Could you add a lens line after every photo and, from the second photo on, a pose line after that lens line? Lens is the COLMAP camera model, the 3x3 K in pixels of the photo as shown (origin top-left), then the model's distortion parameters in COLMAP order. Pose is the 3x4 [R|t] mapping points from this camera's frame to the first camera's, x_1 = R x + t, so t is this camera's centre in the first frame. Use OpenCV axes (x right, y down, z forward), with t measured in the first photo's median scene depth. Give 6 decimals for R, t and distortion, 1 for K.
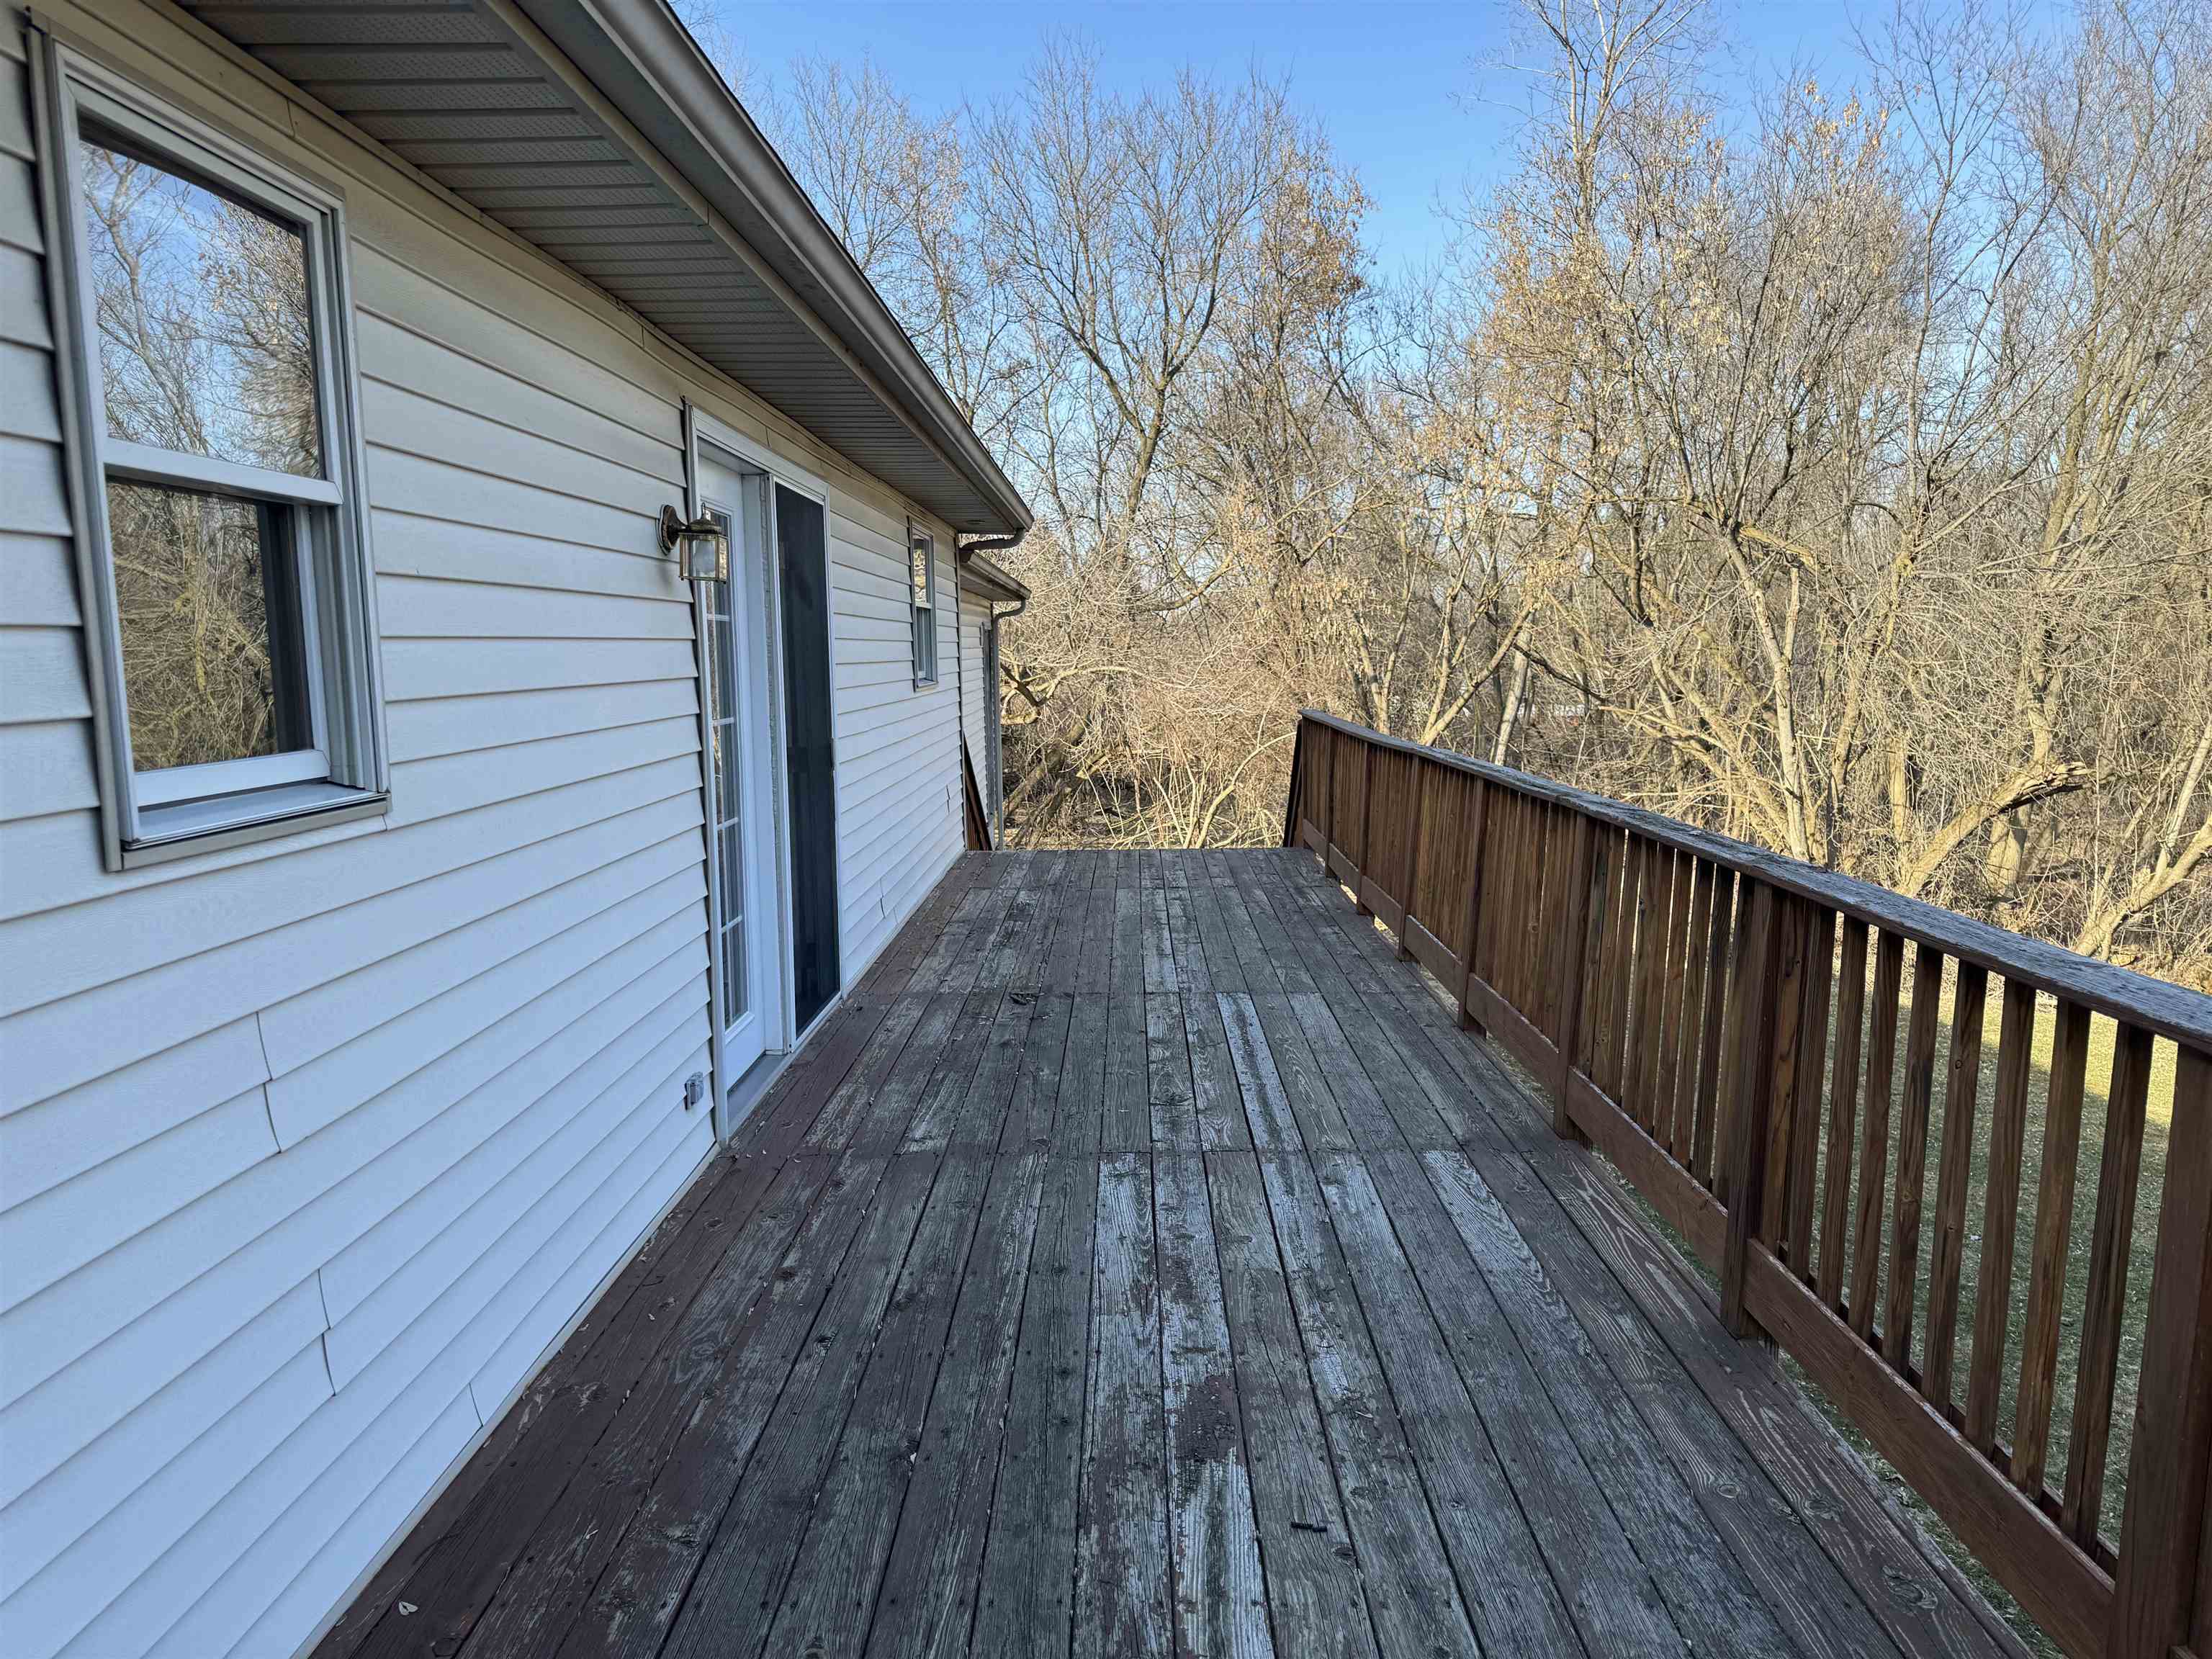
lens RADIAL K [[1571.3, 0, 1102.8], [0, 1571.3, 830.8], [0, 0, 1]] dist [0.000283, 0.000385]
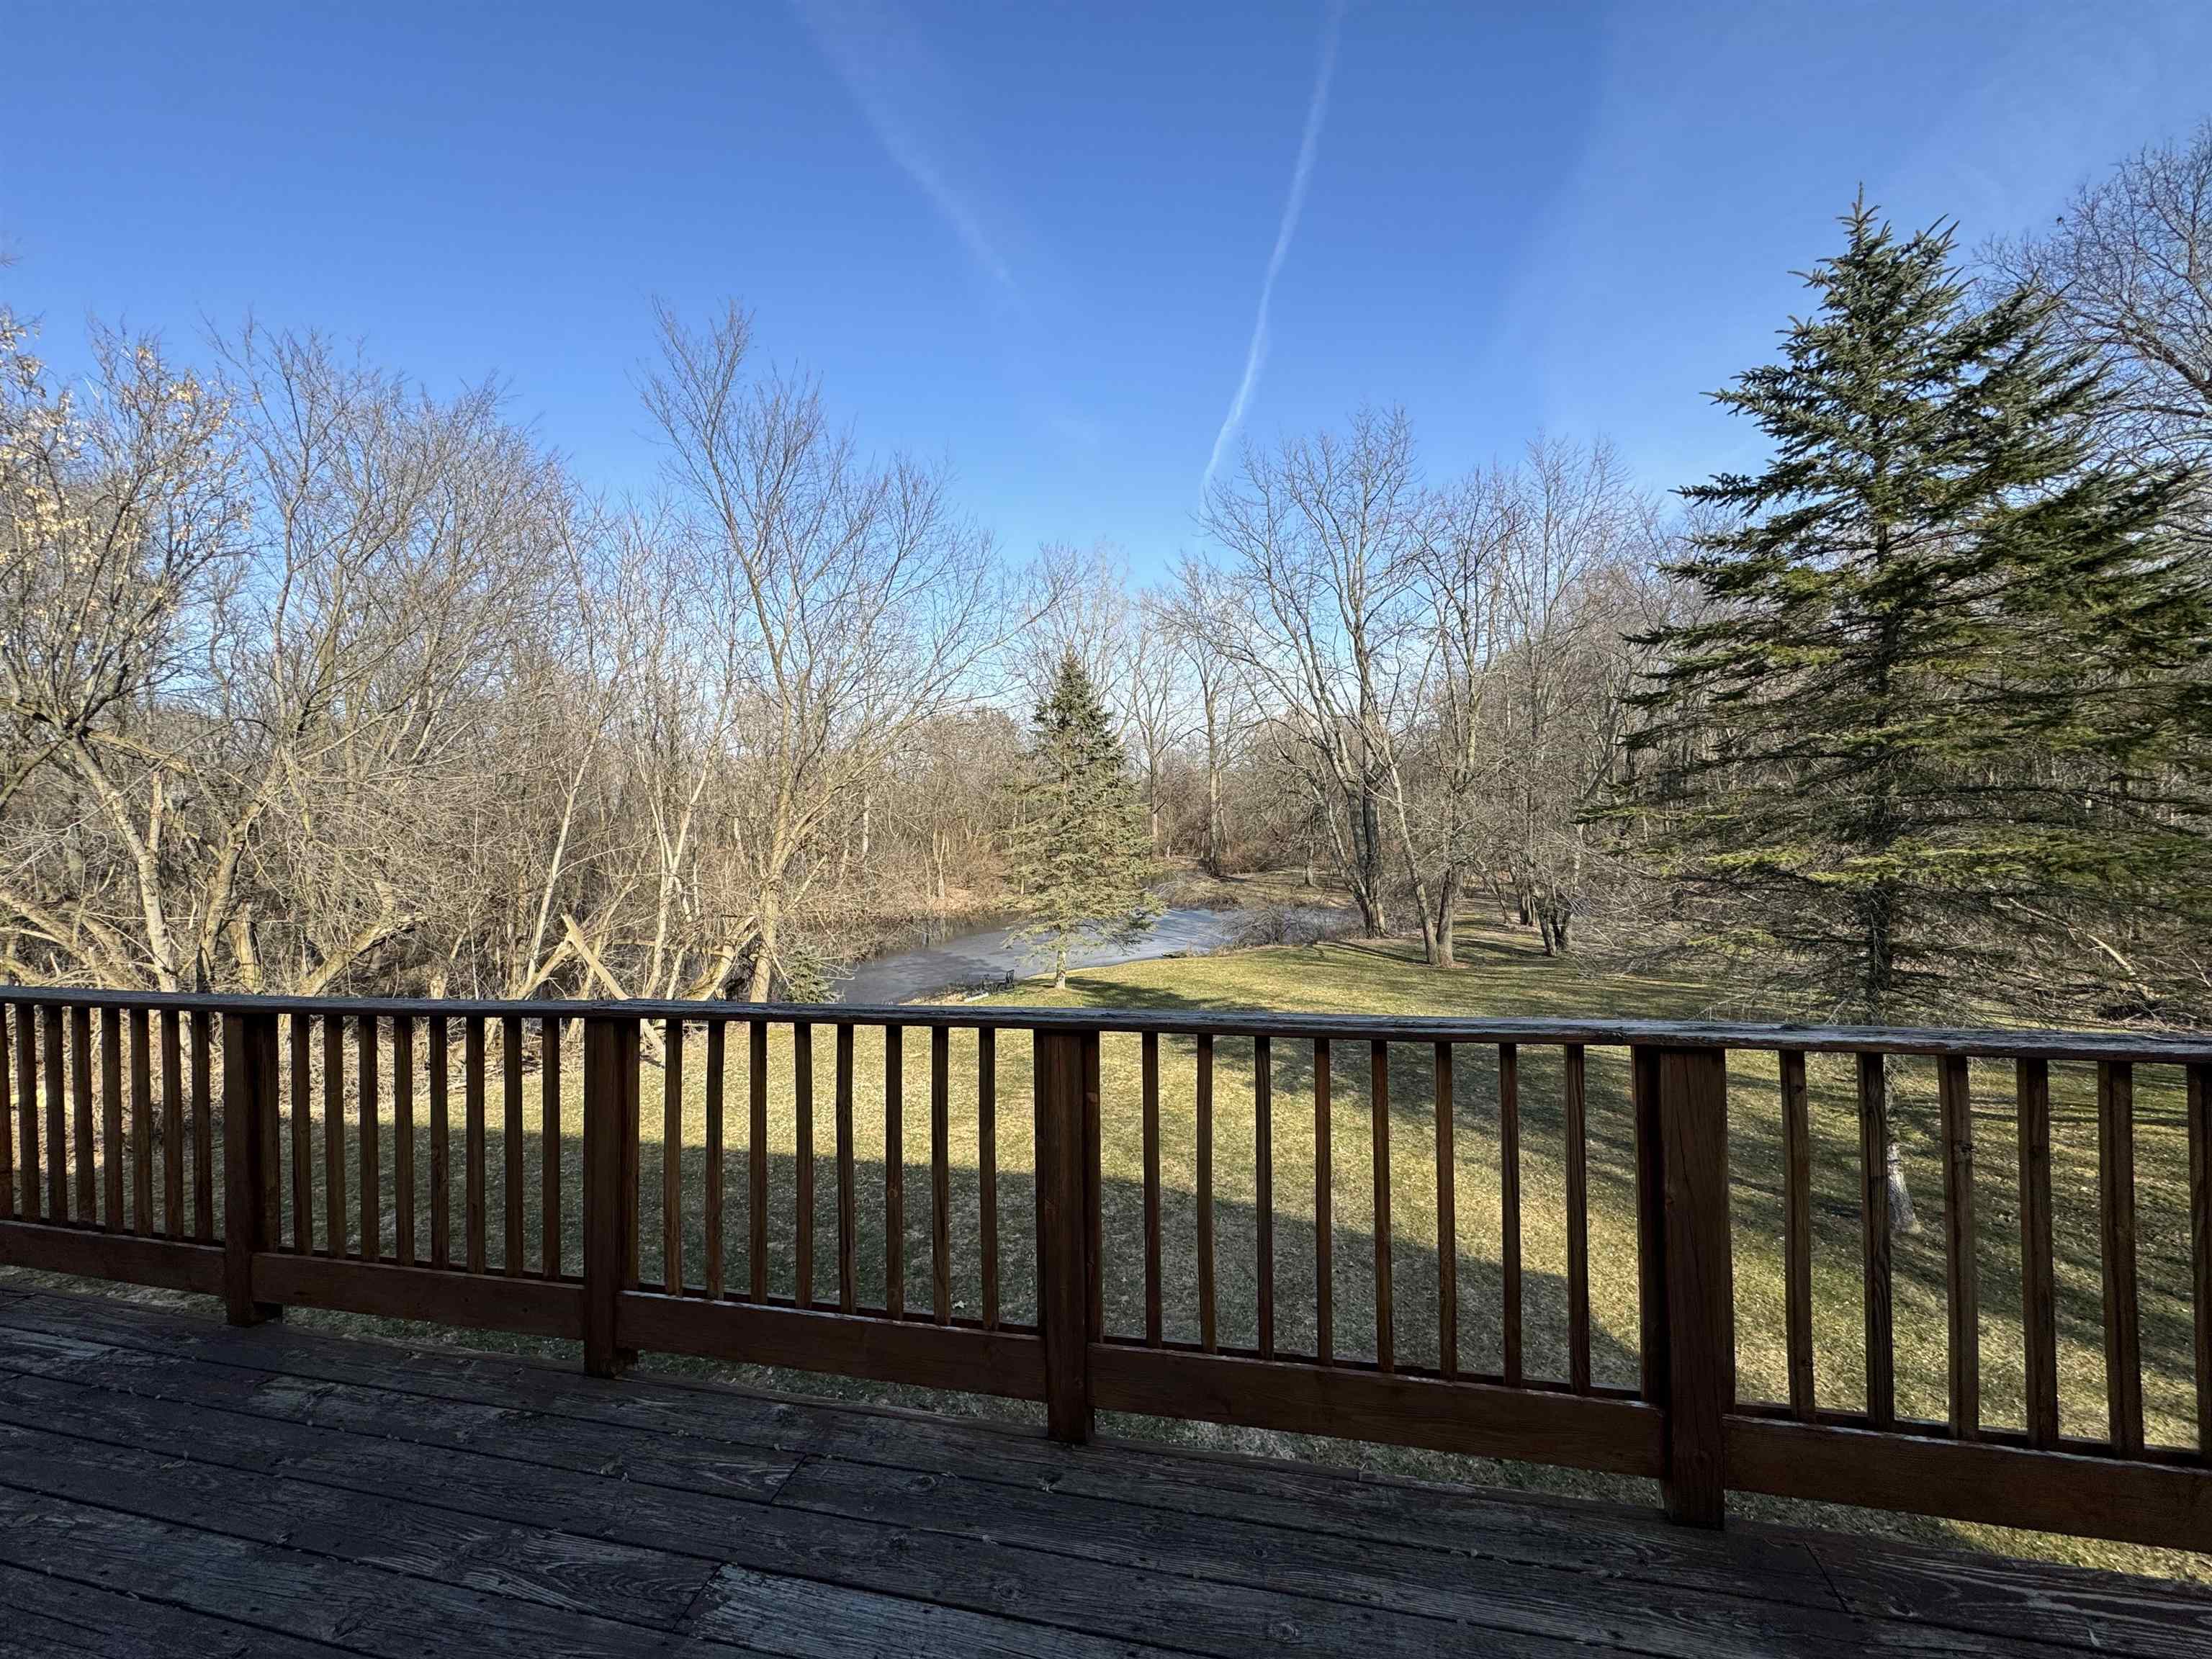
lens RADIAL K [[876.4, 0, 1102.6], [0, 876.4, 819.5], [0, 0, 1]] dist [-0.003813, 0.000442]
pose [[0.210862, -0.020479, 0.977301, -0.026223], [0.144455, 0.989456, -0.010434, -0.028858], [-0.966783, 0.143376, 0.211597, 0.218254]]
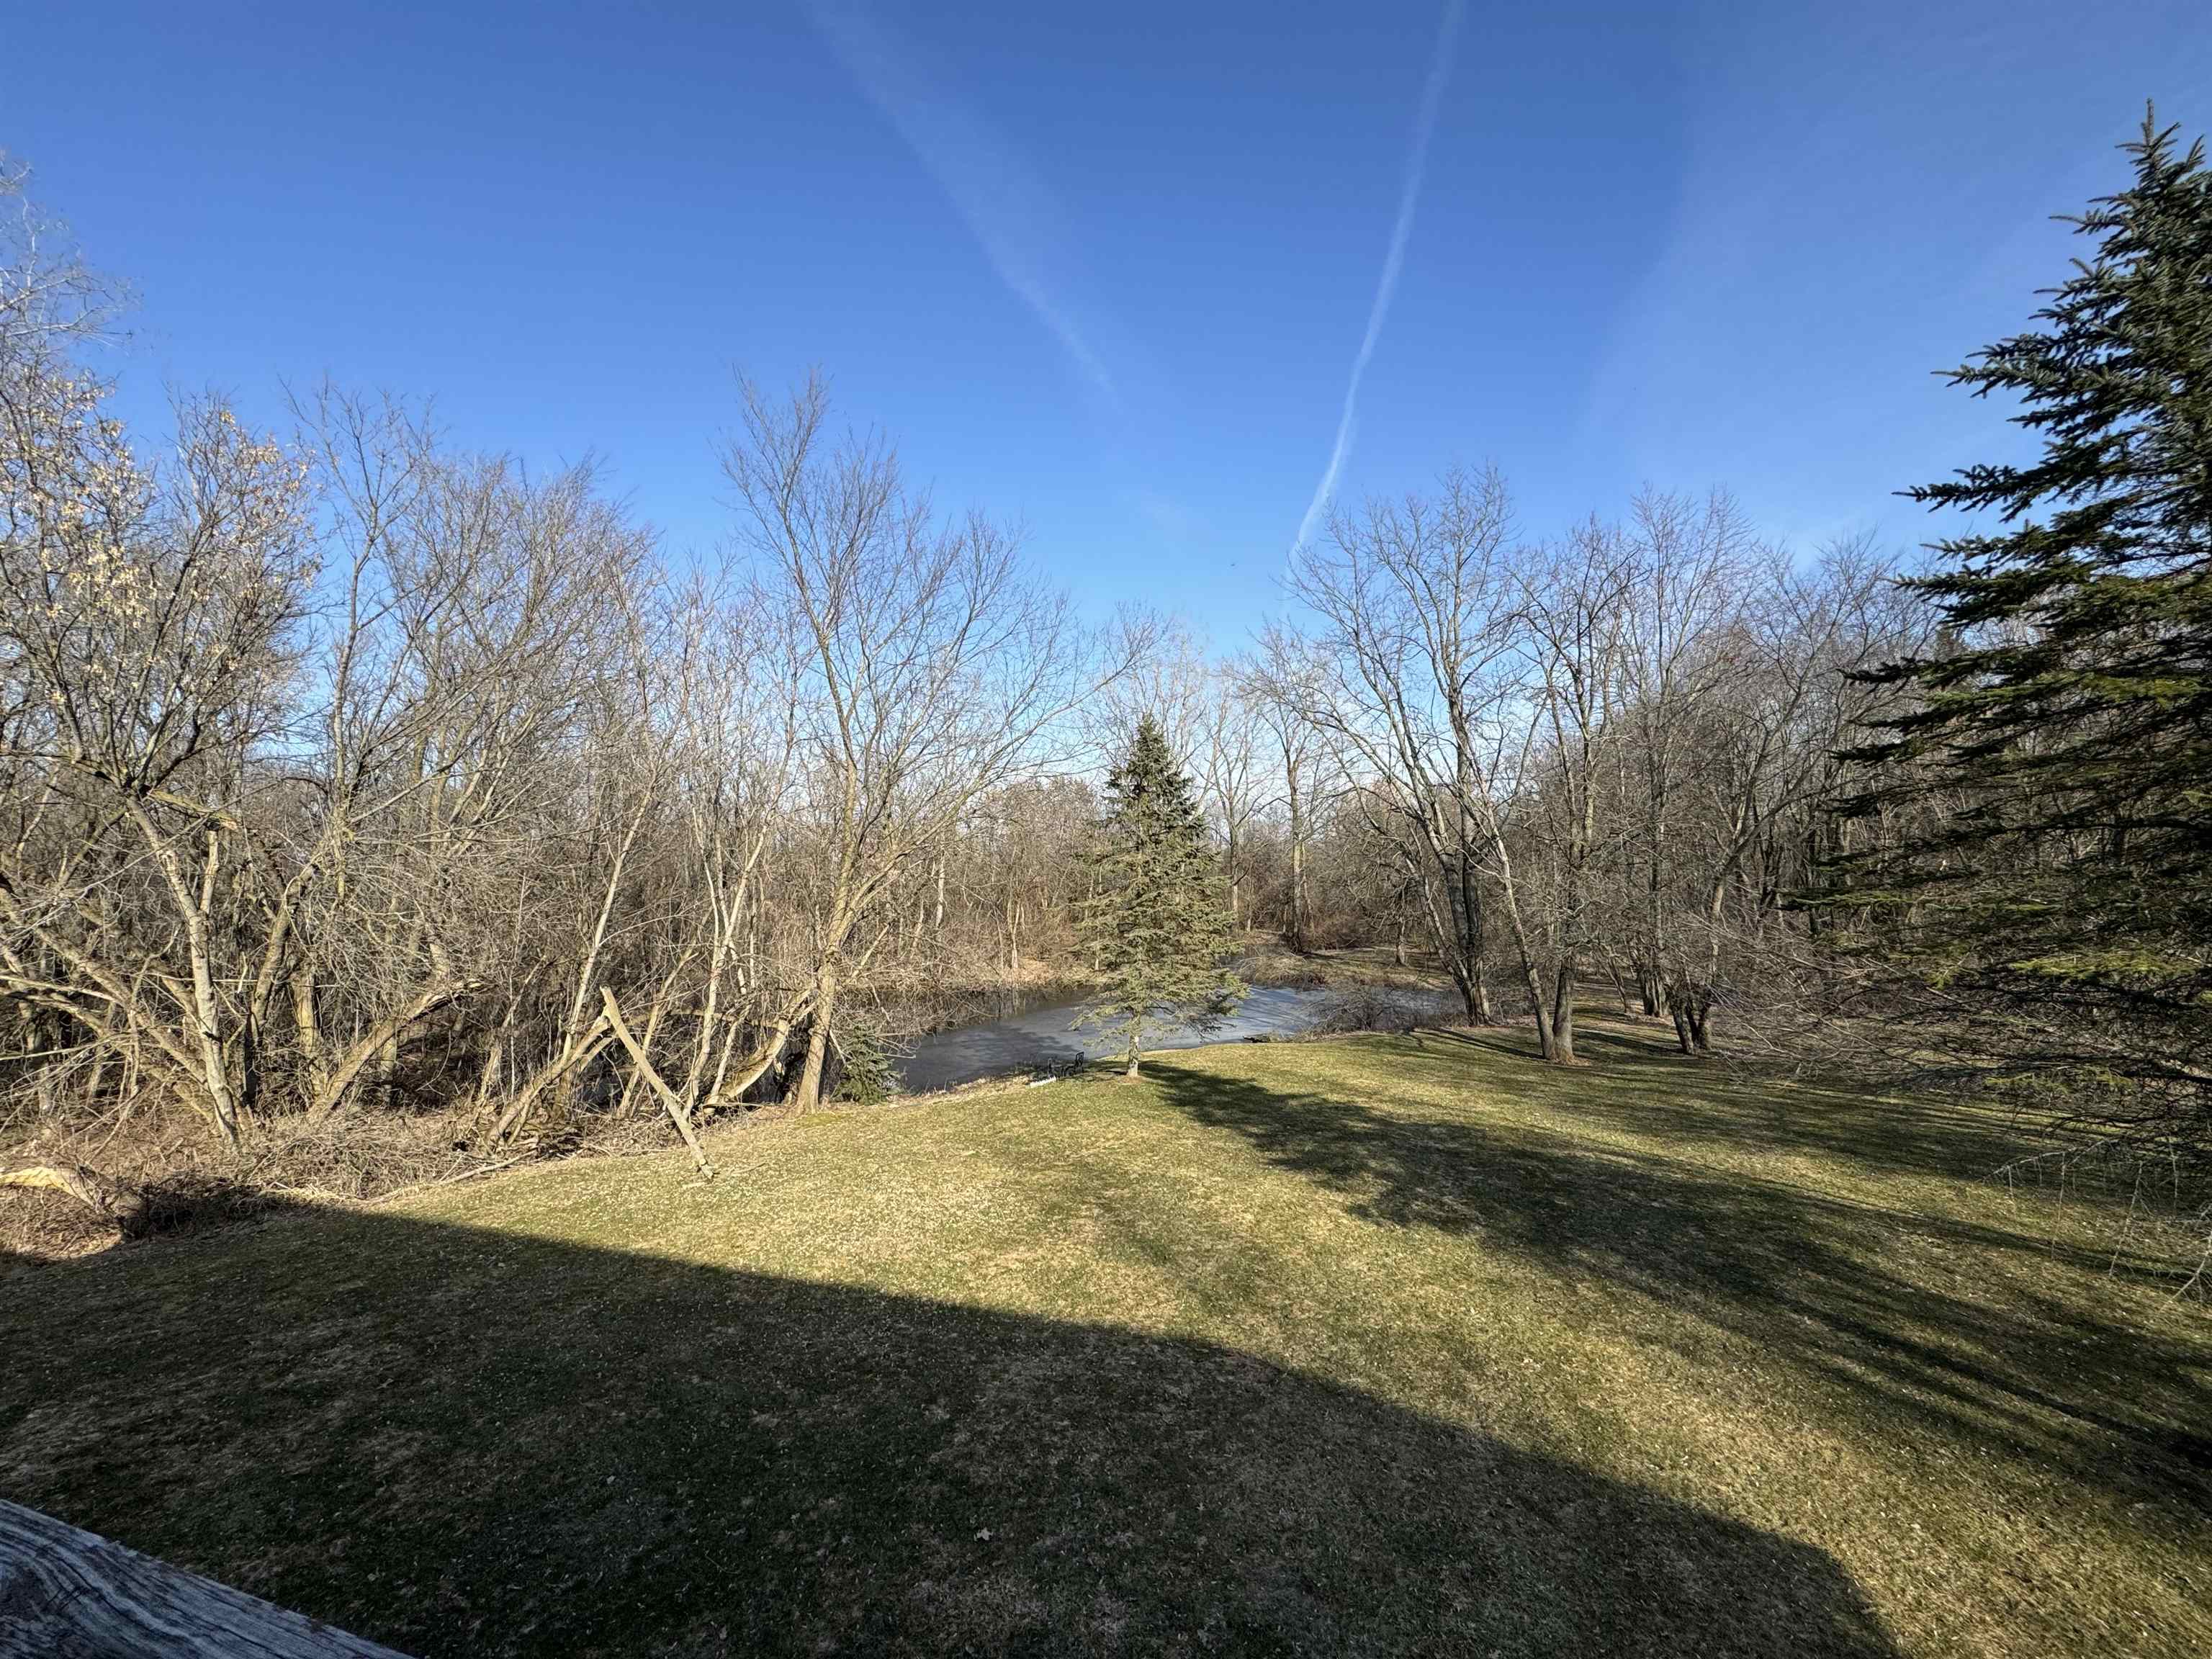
lens RADIAL K [[876.4, 0, 1094.0], [0, 876.4, 825.2], [0, 0, 1]] dist [-0.003813, 0.000442]
pose [[0.306290, 0.052940, 0.950465, 0.046300], [0.128809, 0.986965, -0.096482, -0.032182], [-0.943183, 0.151980, 0.295478, 0.232355]]
